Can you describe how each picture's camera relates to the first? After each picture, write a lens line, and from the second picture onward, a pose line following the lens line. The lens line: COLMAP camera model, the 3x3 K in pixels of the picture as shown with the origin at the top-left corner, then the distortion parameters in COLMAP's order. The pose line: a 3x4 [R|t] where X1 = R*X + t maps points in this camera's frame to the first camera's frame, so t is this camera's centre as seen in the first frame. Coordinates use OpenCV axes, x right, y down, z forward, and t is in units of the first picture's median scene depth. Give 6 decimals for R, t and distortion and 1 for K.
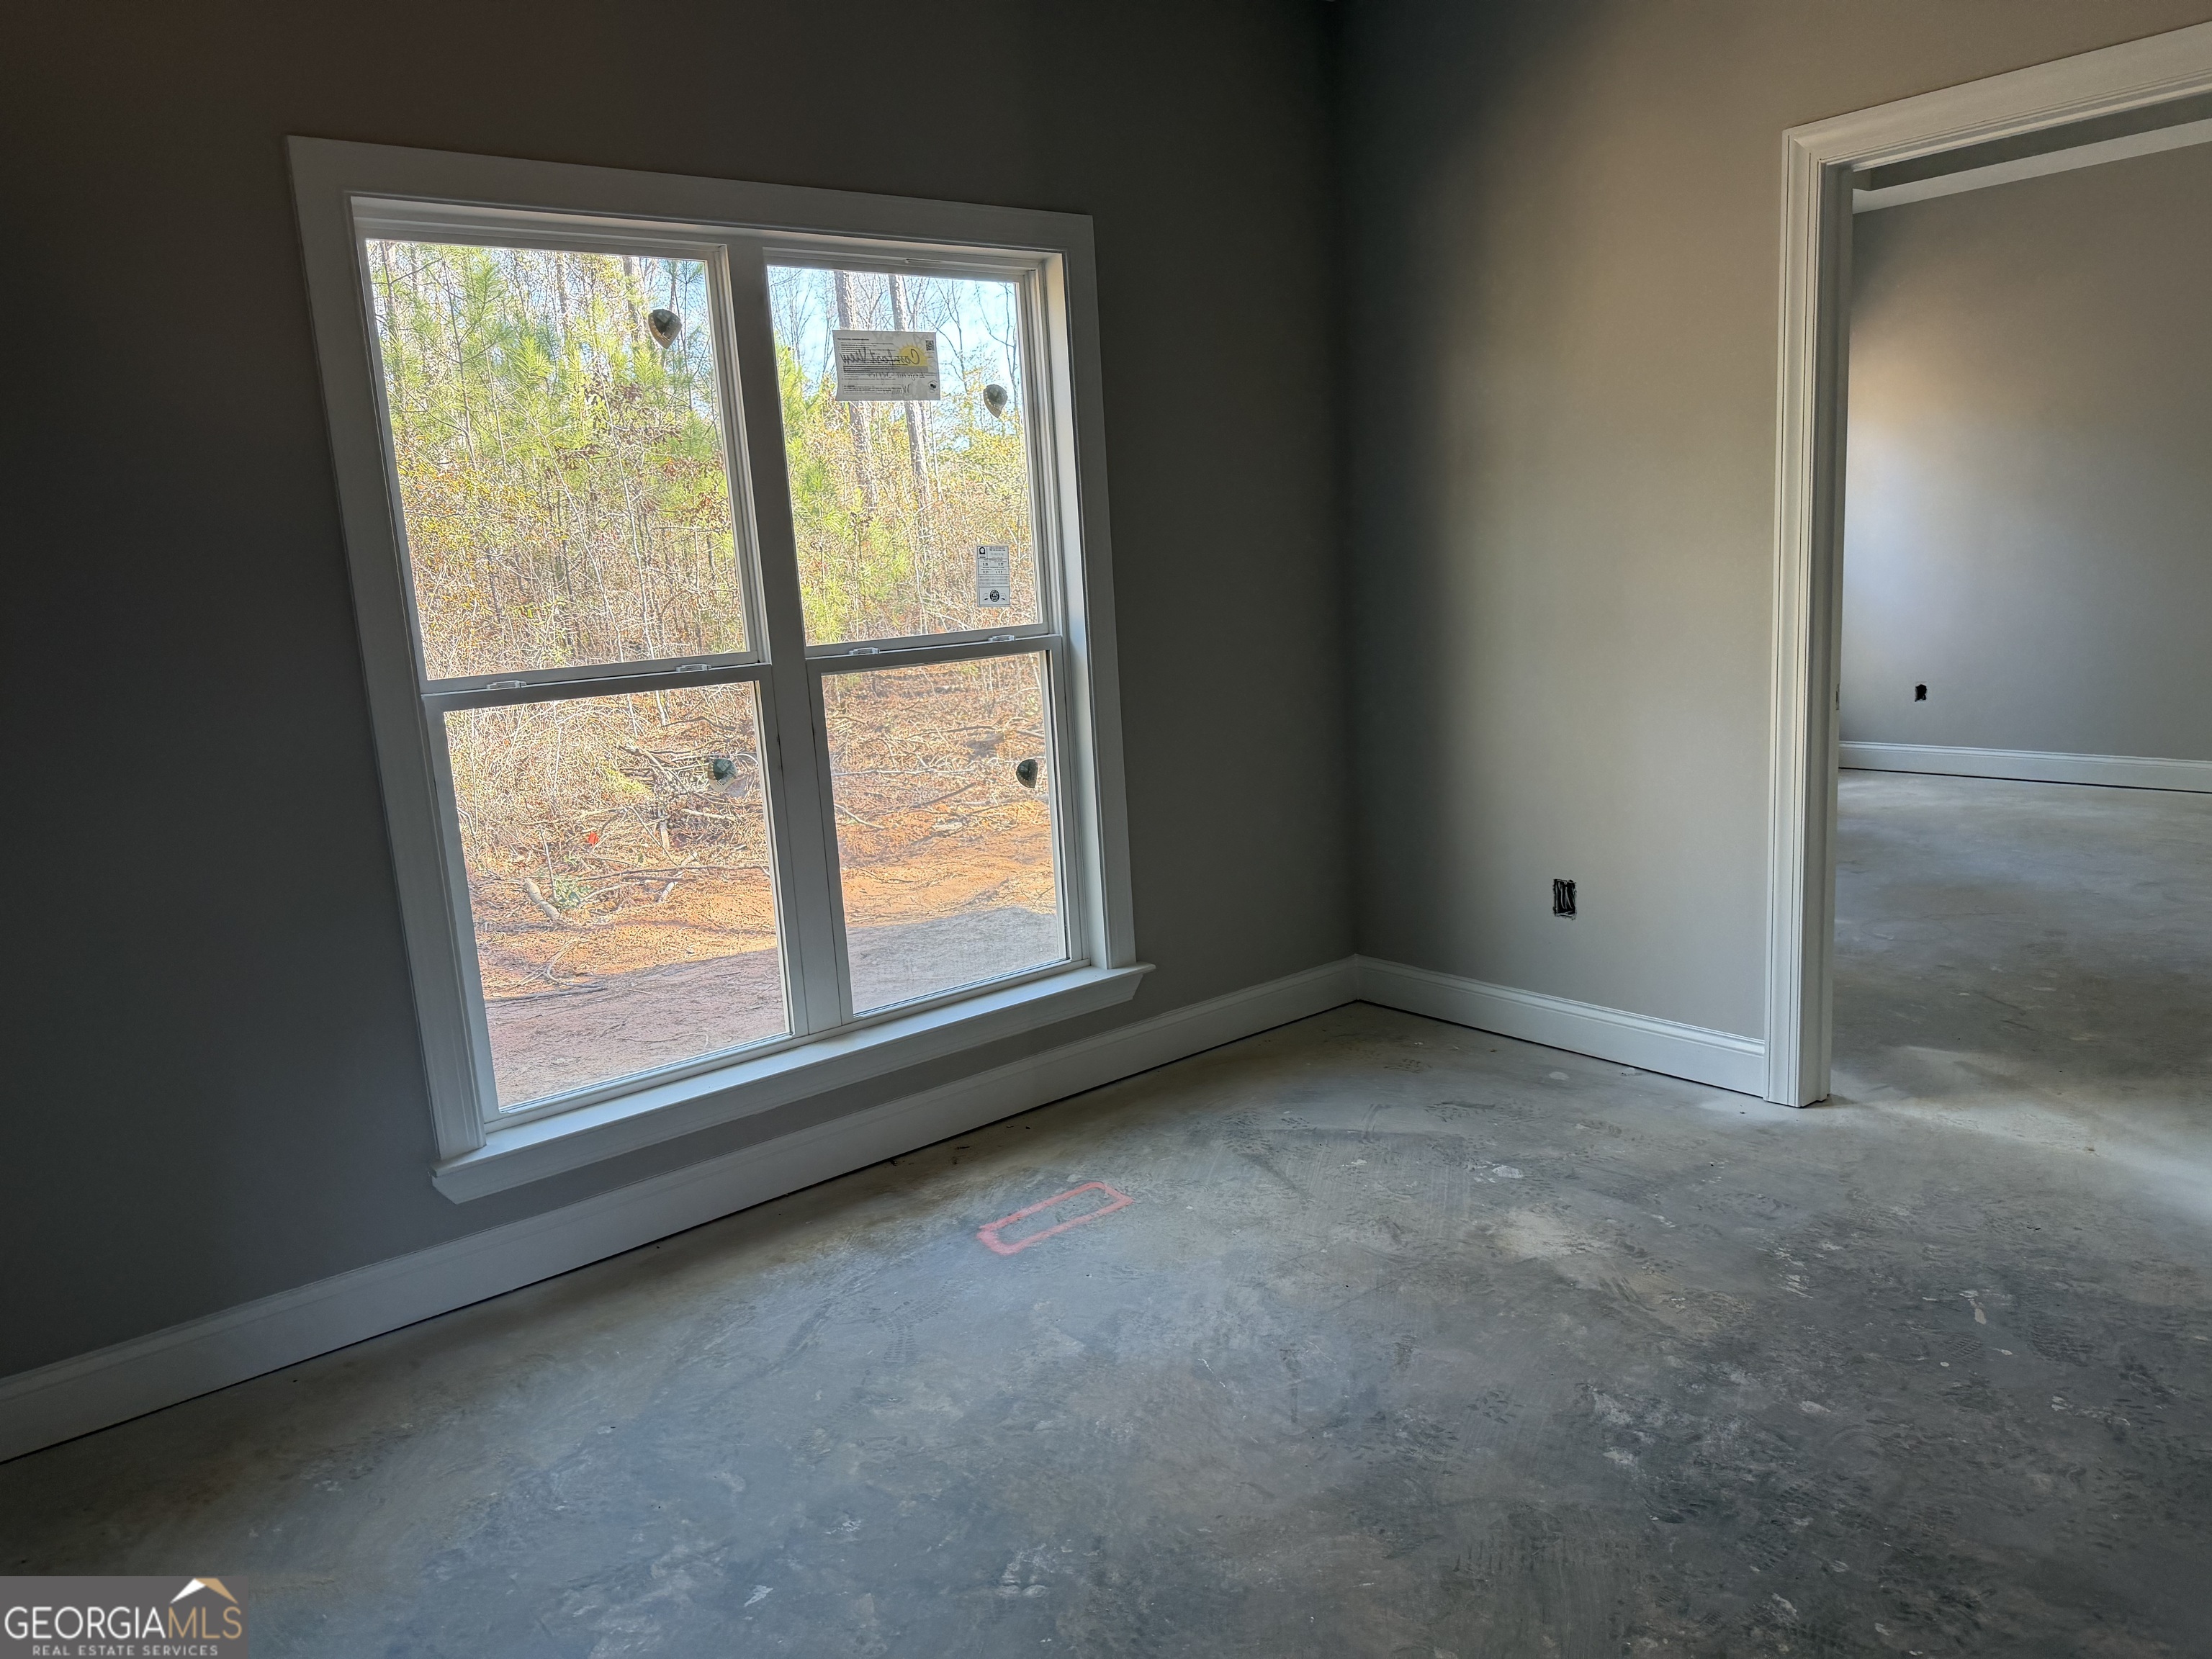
lens RADIAL K [[1535.8, 0, 1084.6], [0, 1535.8, 850.6], [0, 0, 1]] dist [0.021875, -0.011365]
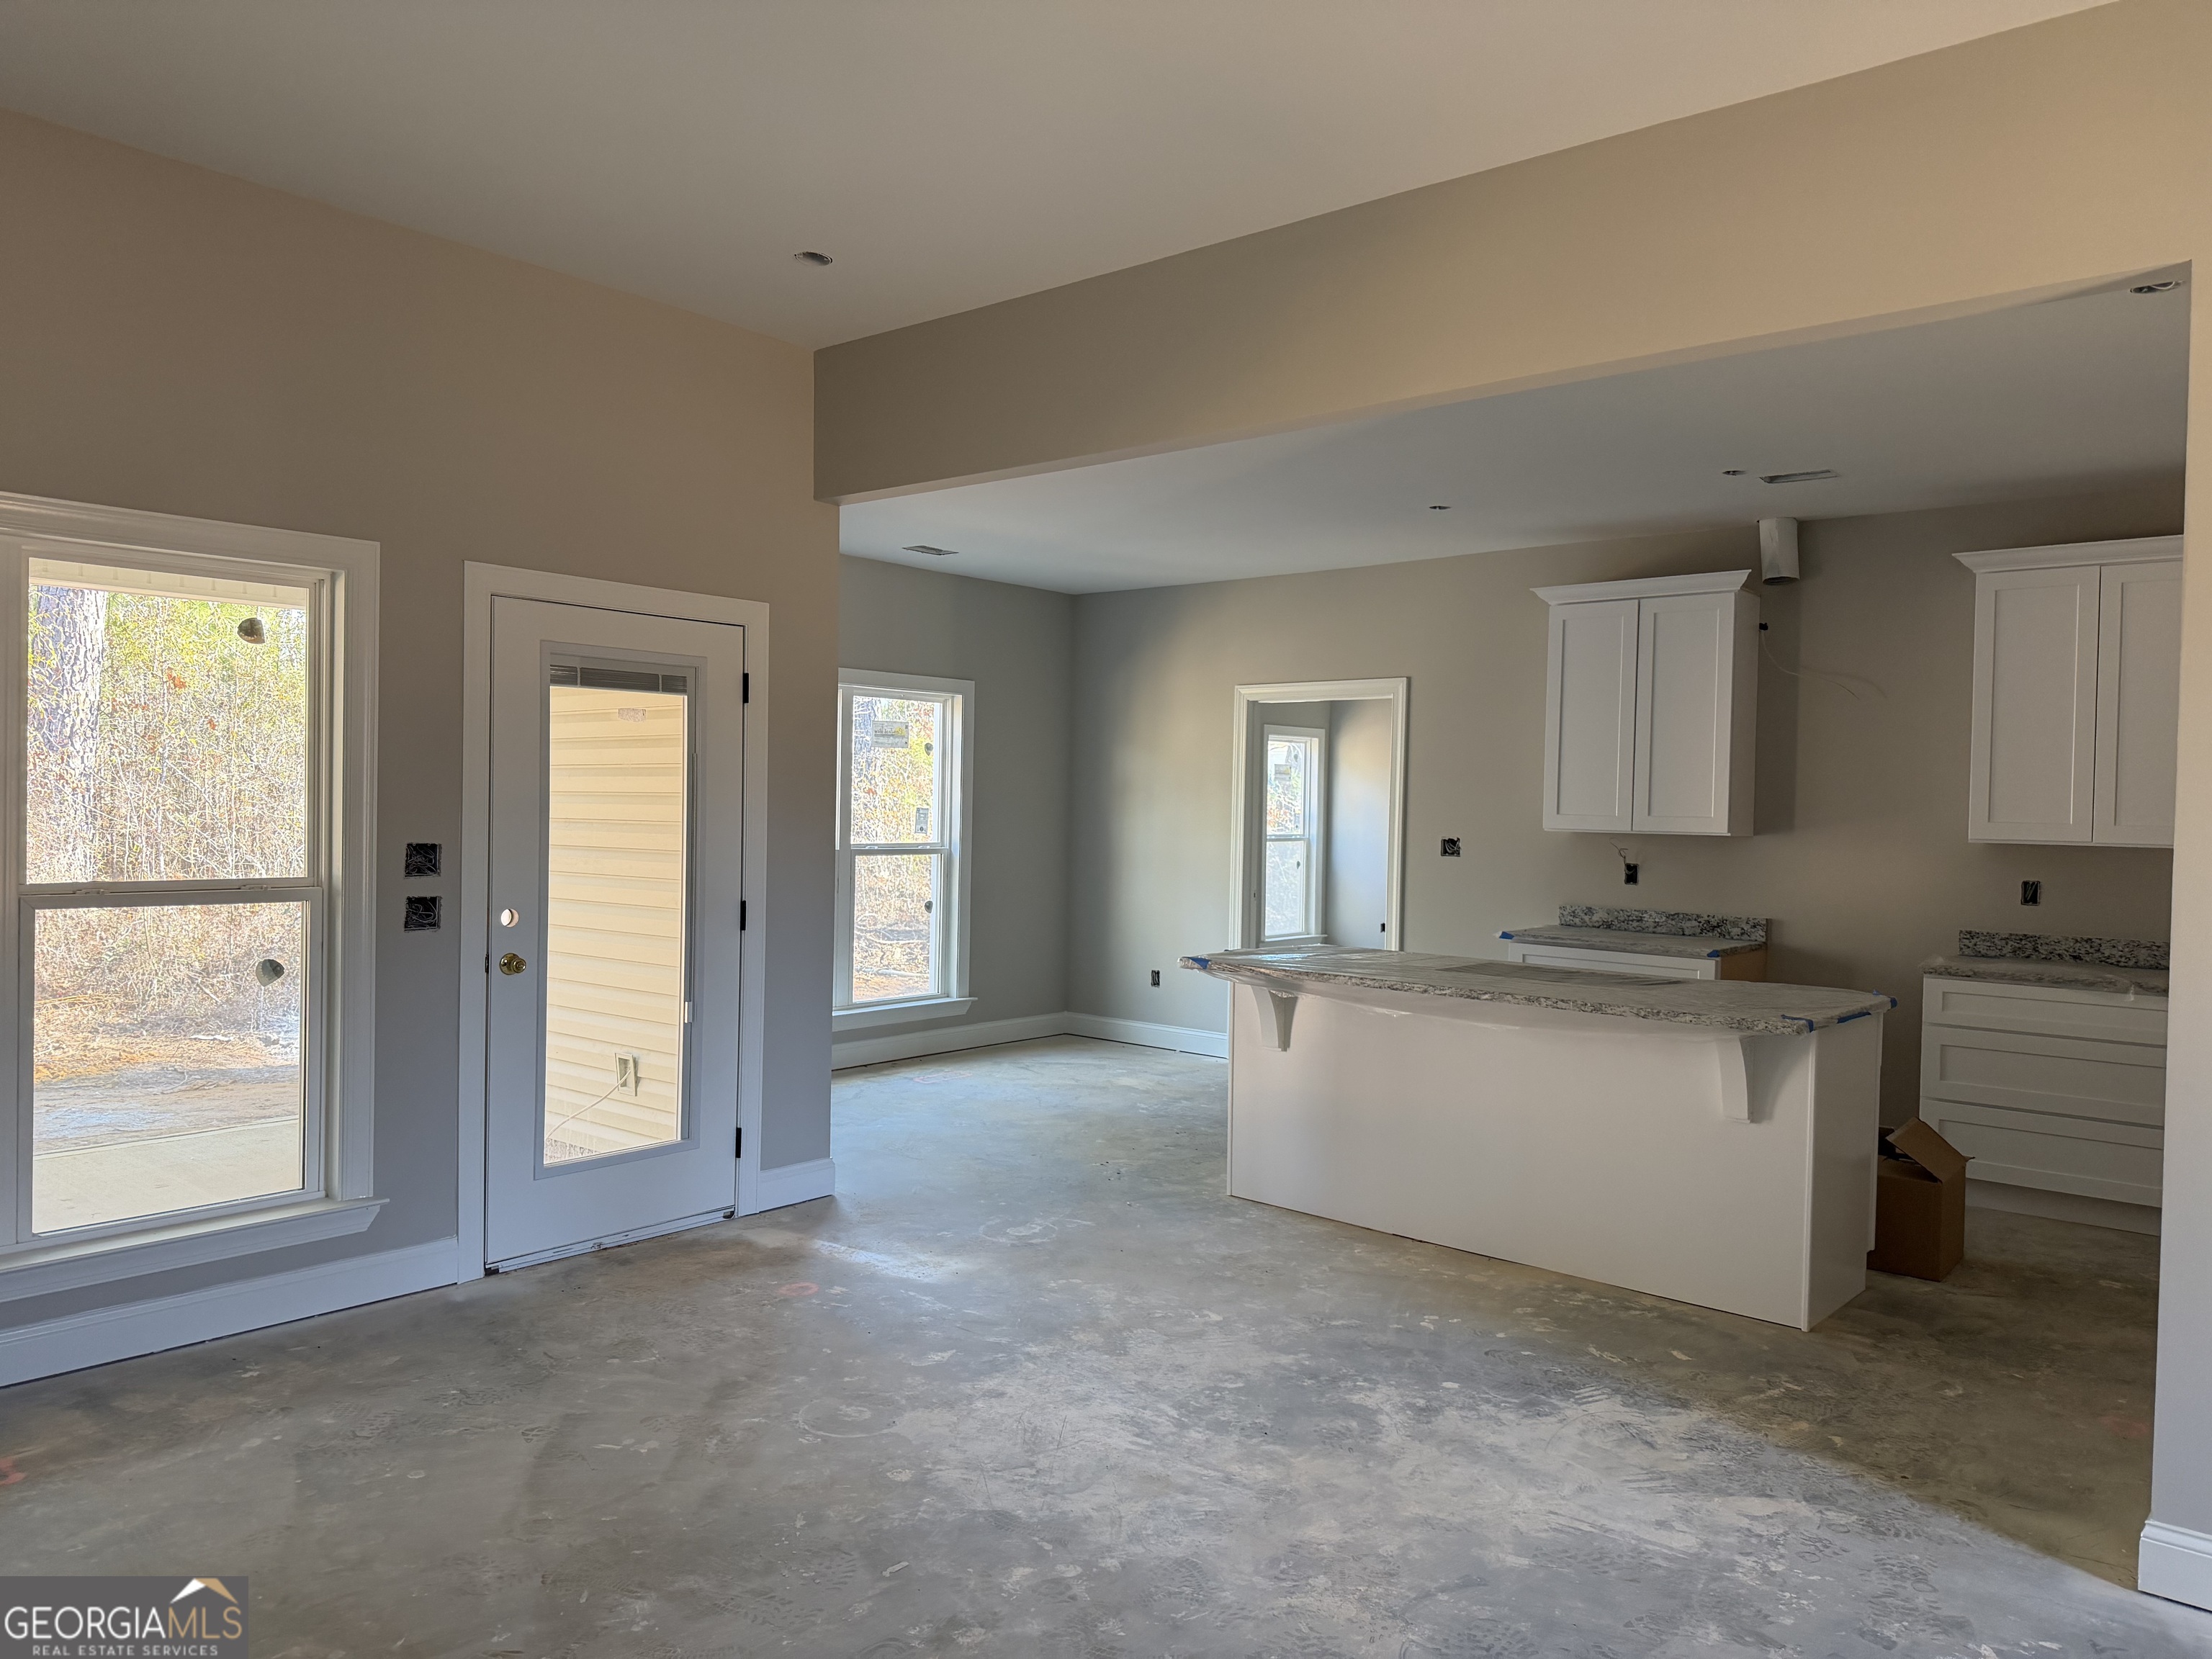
lens RADIAL K [[1535.8, 0, 1108.4], [0, 1535.8, 838.8], [0, 0, 1]] dist [0.021875, -0.011365]
pose [[0.977652, 0.078715, 0.194937, -0.232737], [-0.044671, 0.983865, -0.173243, 0.237928], [-0.205429, 0.160664, 0.965394, -1.298432]]
